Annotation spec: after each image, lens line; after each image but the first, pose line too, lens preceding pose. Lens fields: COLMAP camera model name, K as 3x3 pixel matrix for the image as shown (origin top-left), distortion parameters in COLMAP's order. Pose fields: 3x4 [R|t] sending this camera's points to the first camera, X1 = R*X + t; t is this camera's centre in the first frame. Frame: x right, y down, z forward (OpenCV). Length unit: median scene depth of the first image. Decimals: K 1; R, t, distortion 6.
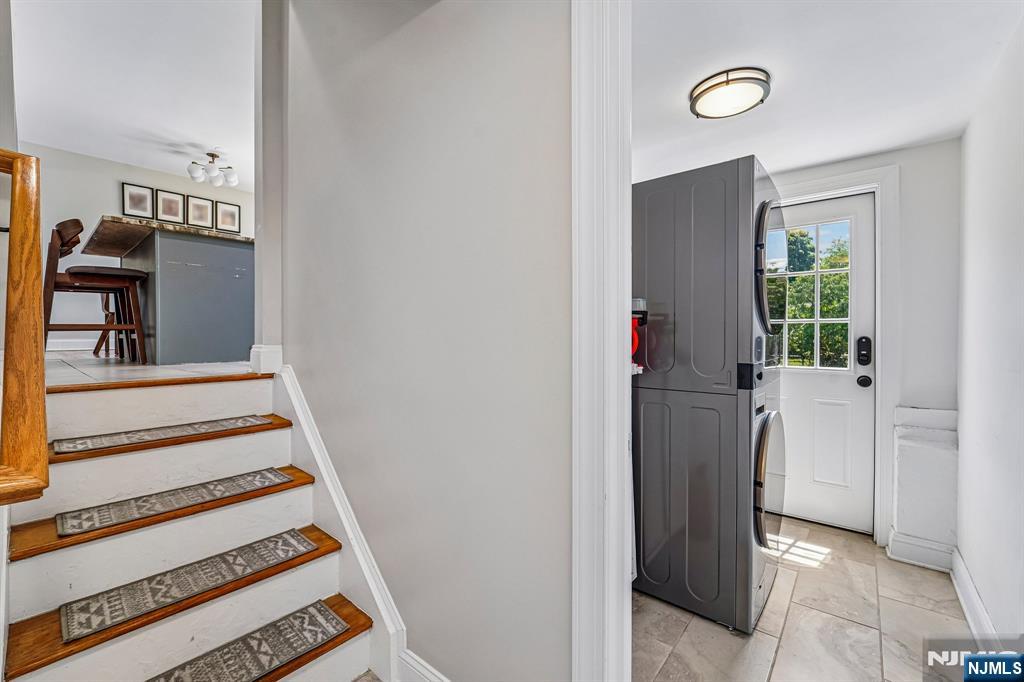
lens RADIAL K [[419.0, 0, 513.9], [0, 419.0, 337.0], [0, 0, 1]] dist [-0.013560, 0.000239]
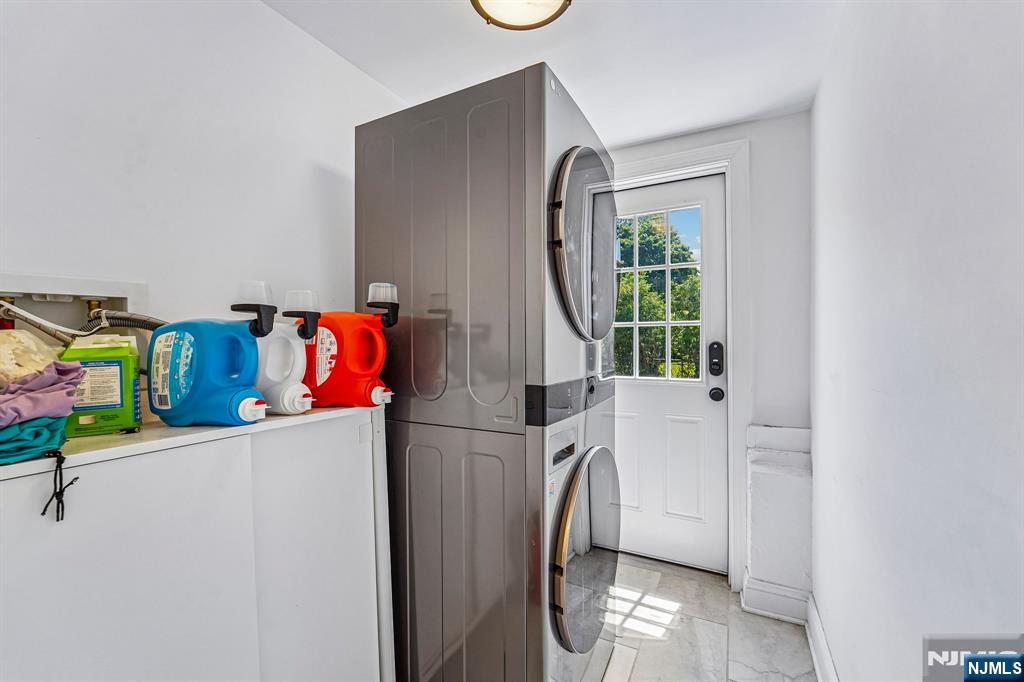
lens RADIAL K [[414.2, 0, 515.7], [0, 414.2, 337.6], [0, 0, 1]] dist [-0.000573, -0.009638]
pose [[0.977305, -0.001190, 0.211834, 0.286830], [0.003666, 0.999929, -0.011296, -0.002154], [-0.211805, 0.011816, 0.977240, 0.280573]]
